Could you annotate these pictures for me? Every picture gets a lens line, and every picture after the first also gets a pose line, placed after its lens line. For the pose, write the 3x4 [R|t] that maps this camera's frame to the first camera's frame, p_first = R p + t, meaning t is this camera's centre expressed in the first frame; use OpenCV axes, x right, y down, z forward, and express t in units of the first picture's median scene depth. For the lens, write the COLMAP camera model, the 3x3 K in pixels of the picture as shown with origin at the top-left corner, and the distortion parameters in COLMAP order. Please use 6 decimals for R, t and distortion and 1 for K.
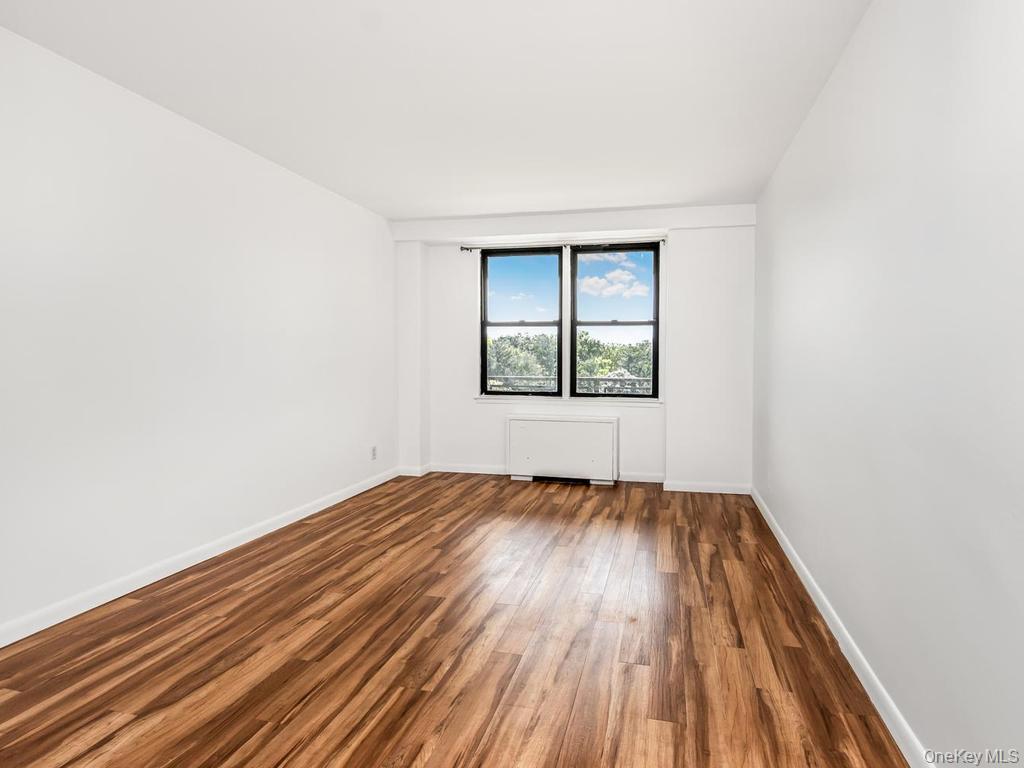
lens RADIAL K [[504.0, 0, 514.5], [0, 504.0, 381.2], [0, 0, 1]] dist [0.003466, -0.001312]
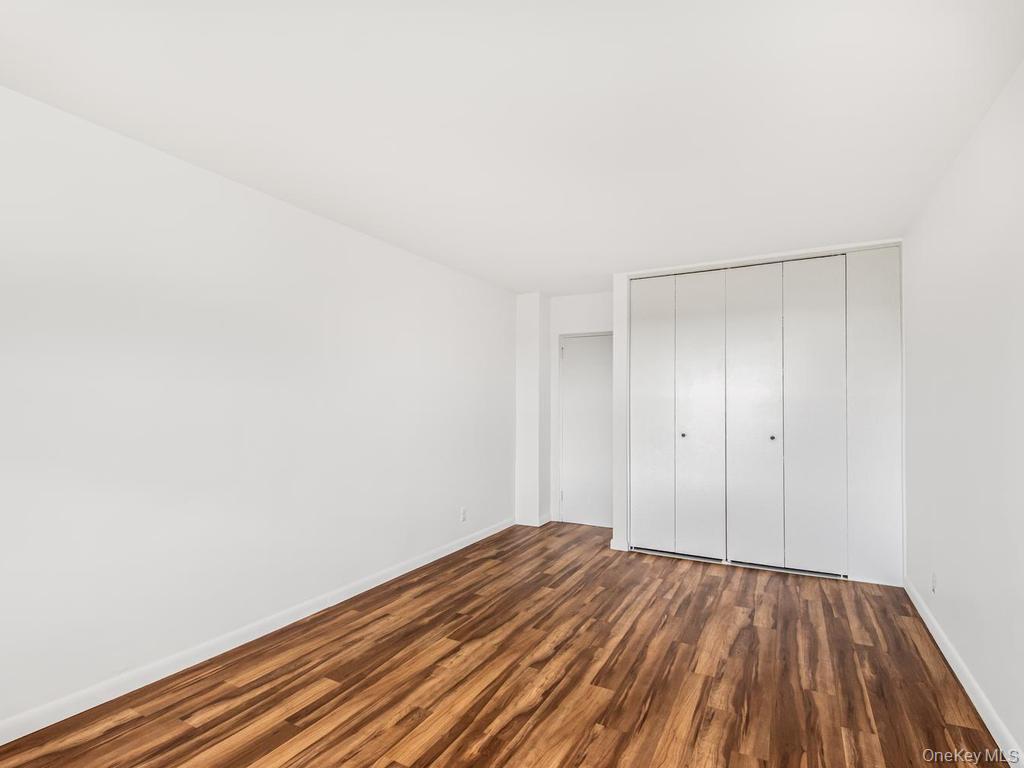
lens RADIAL K [[504.0, 0, 513.1], [0, 504.0, 385.2], [0, 0, 1]] dist [0.003466, -0.001312]
pose [[-0.976199, -0.003726, 0.216847, -0.230885], [-0.001167, 0.999928, 0.011931, -0.168555], [-0.216876, 0.011394, -0.976133, 2.274077]]
